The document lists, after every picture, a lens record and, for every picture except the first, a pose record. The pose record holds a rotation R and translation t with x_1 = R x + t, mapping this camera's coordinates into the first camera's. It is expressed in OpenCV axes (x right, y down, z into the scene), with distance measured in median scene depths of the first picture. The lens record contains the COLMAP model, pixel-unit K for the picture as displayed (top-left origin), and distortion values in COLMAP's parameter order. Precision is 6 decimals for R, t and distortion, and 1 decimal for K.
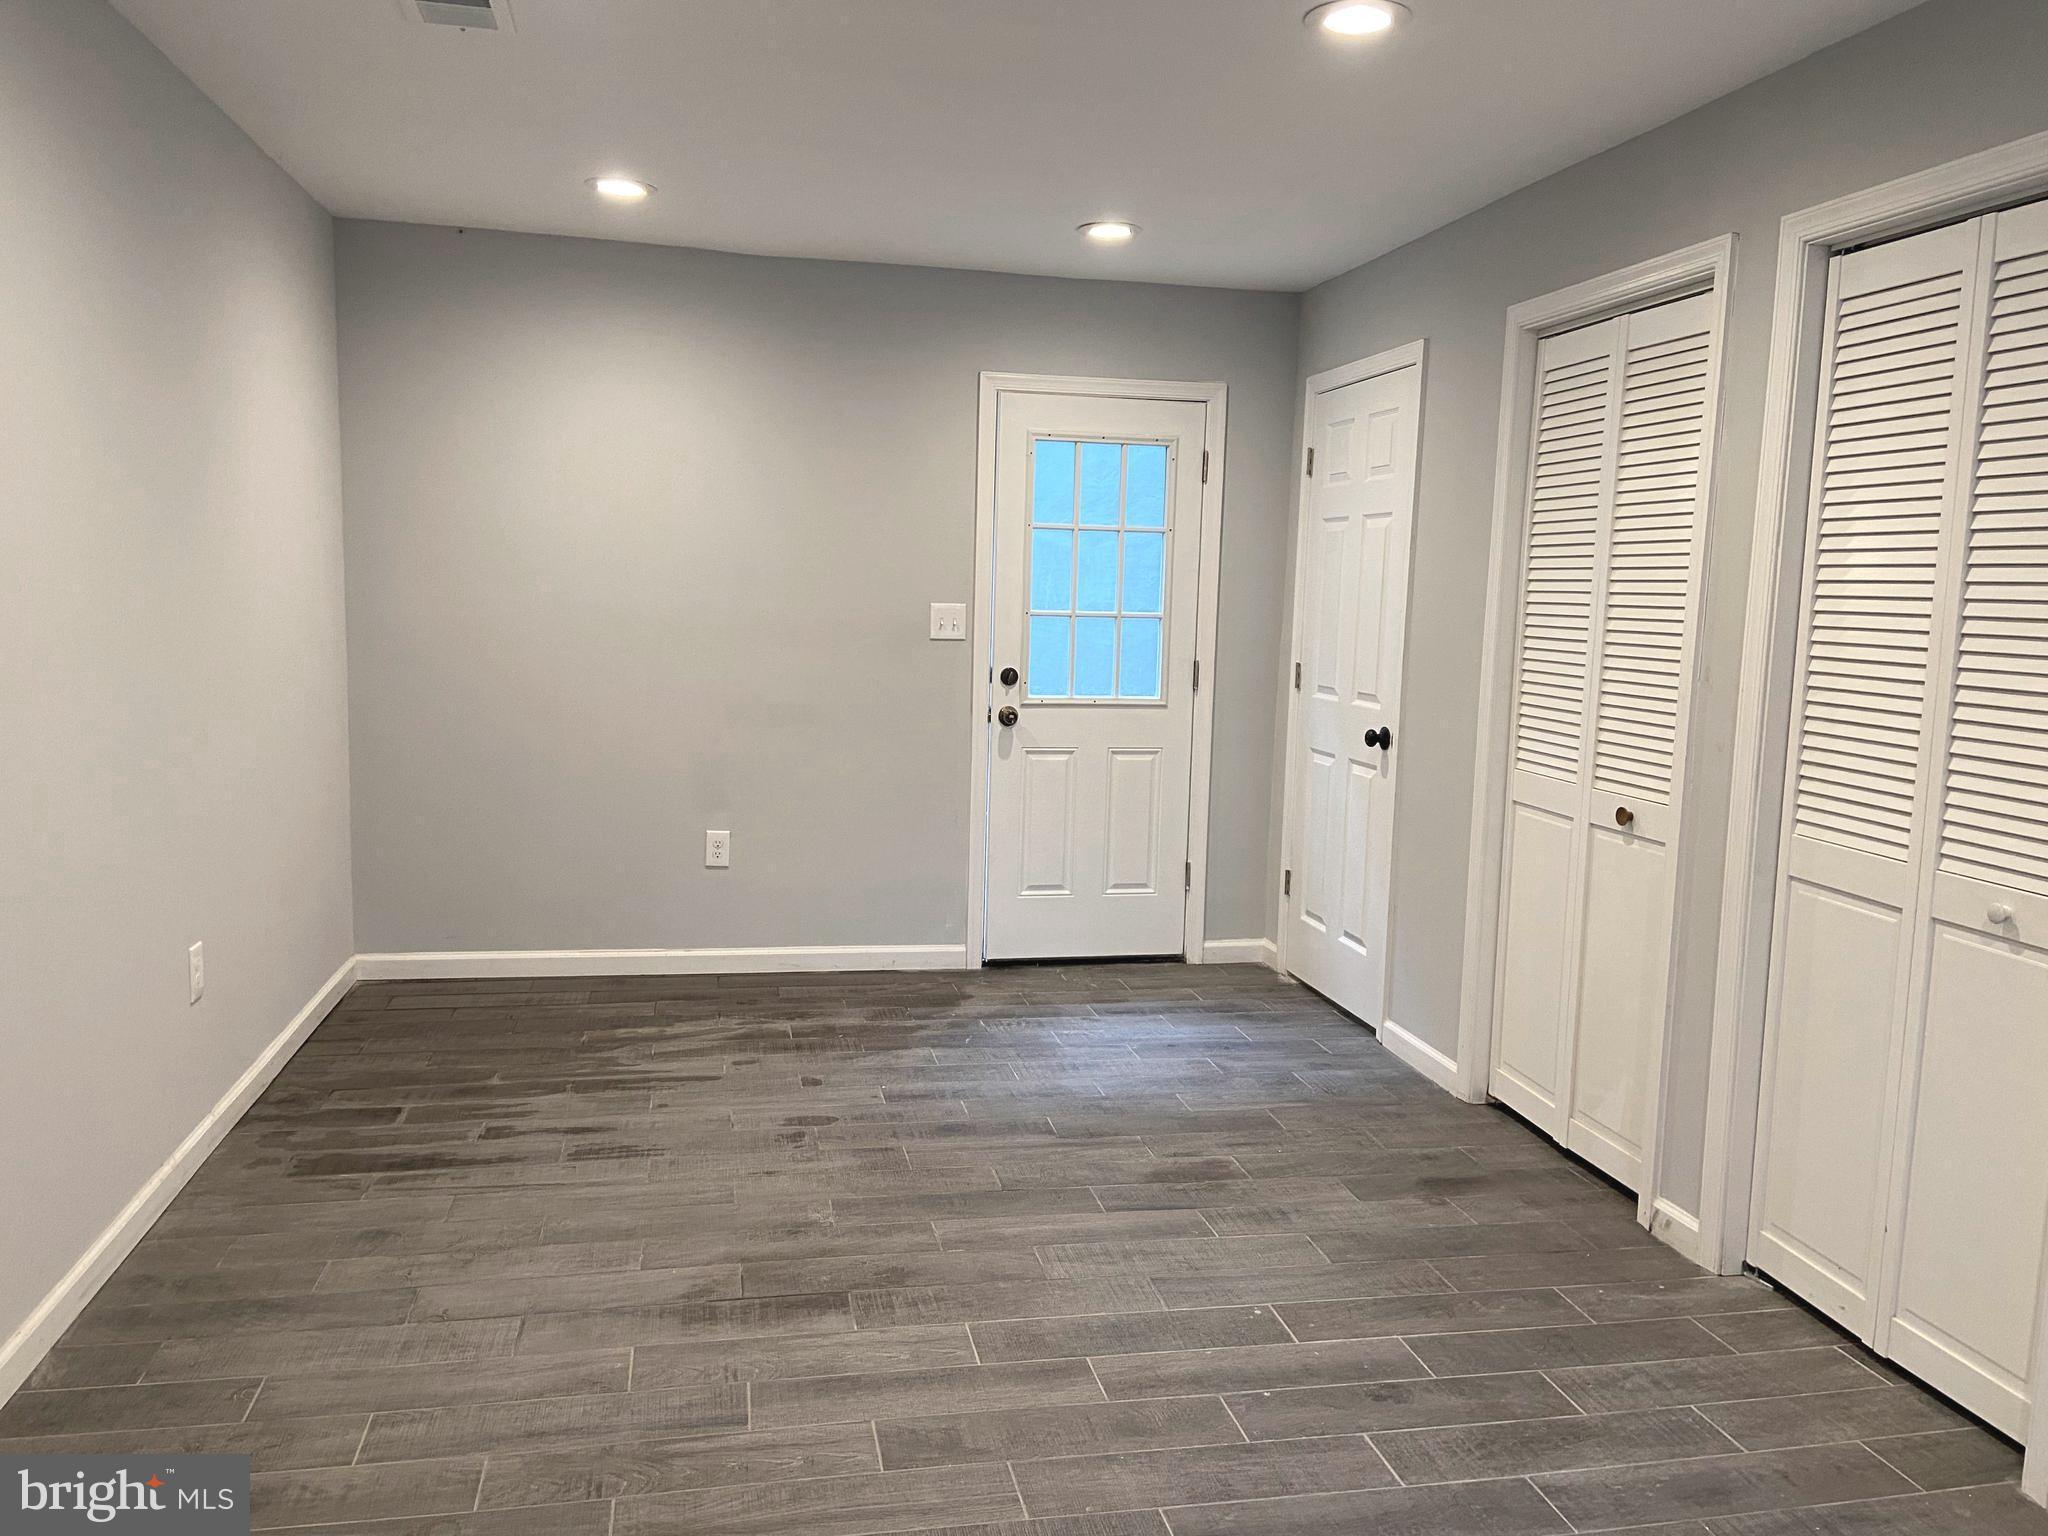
lens RADIAL K [[1547.2, 0, 1020.8], [0, 1547.2, 776.4], [0, 0, 1]] dist [0.033538, -0.001029]
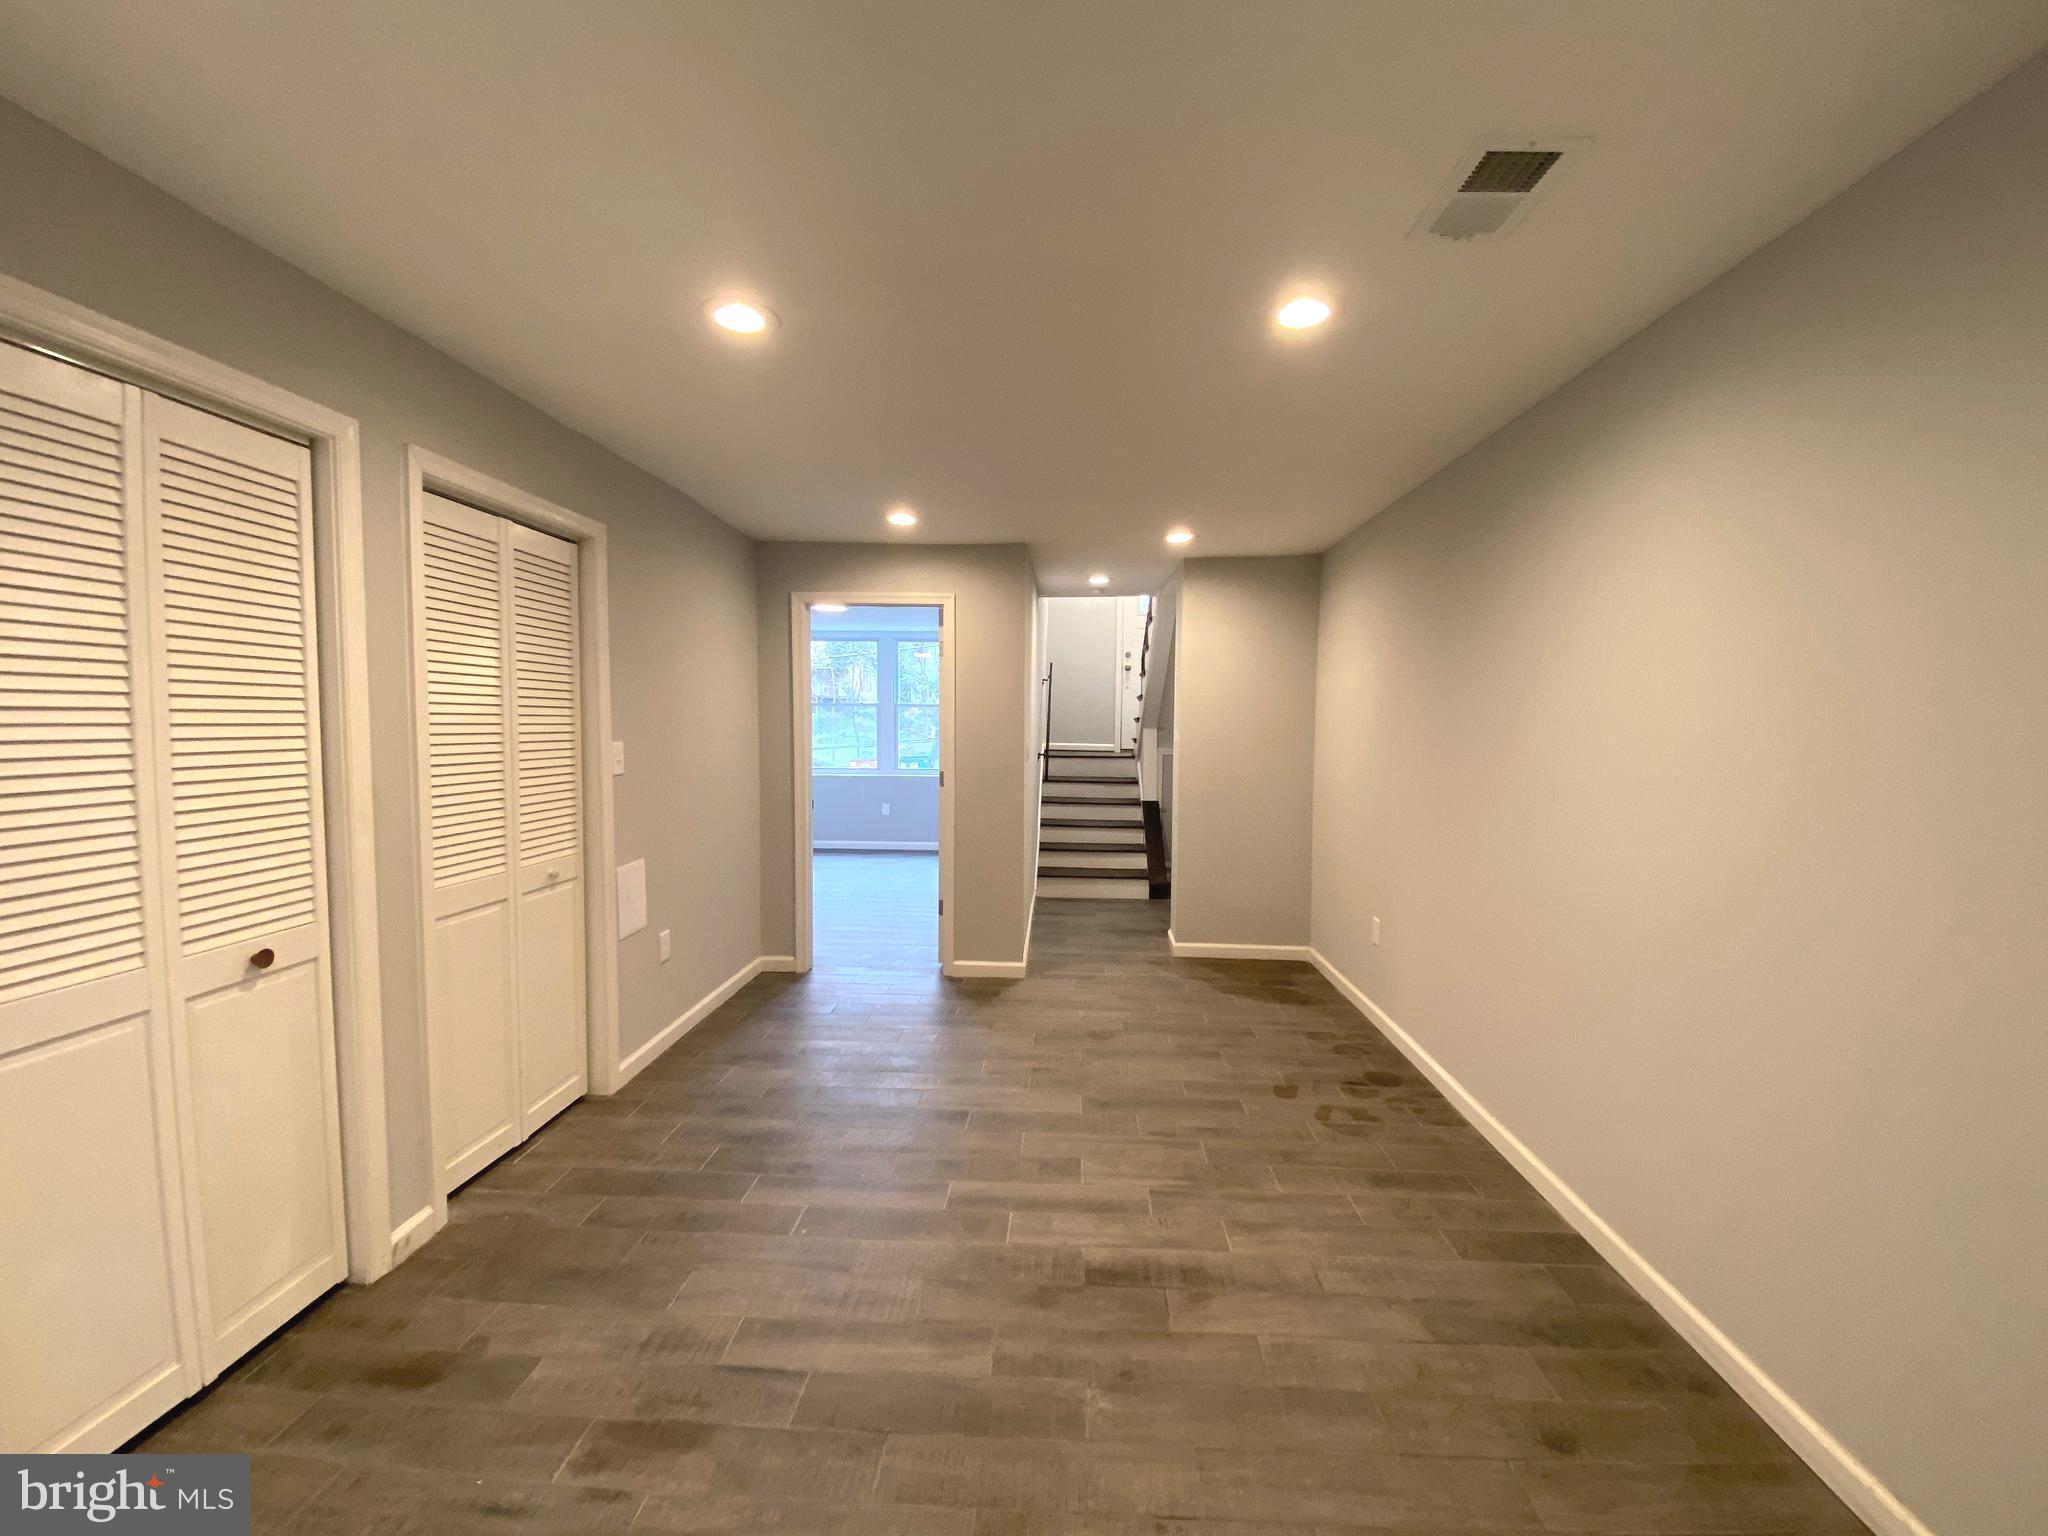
lens RADIAL K [[837.3, 0, 1016.6], [0, 837.3, 768.3], [0, 0, 1]] dist [0.000491, 0.000069]
pose [[-0.963133, -0.054233, 0.263502, -0.214991], [-0.006039, 0.983581, 0.180365, -0.216083], [-0.268958, 0.172125, -0.947647, 1.582100]]
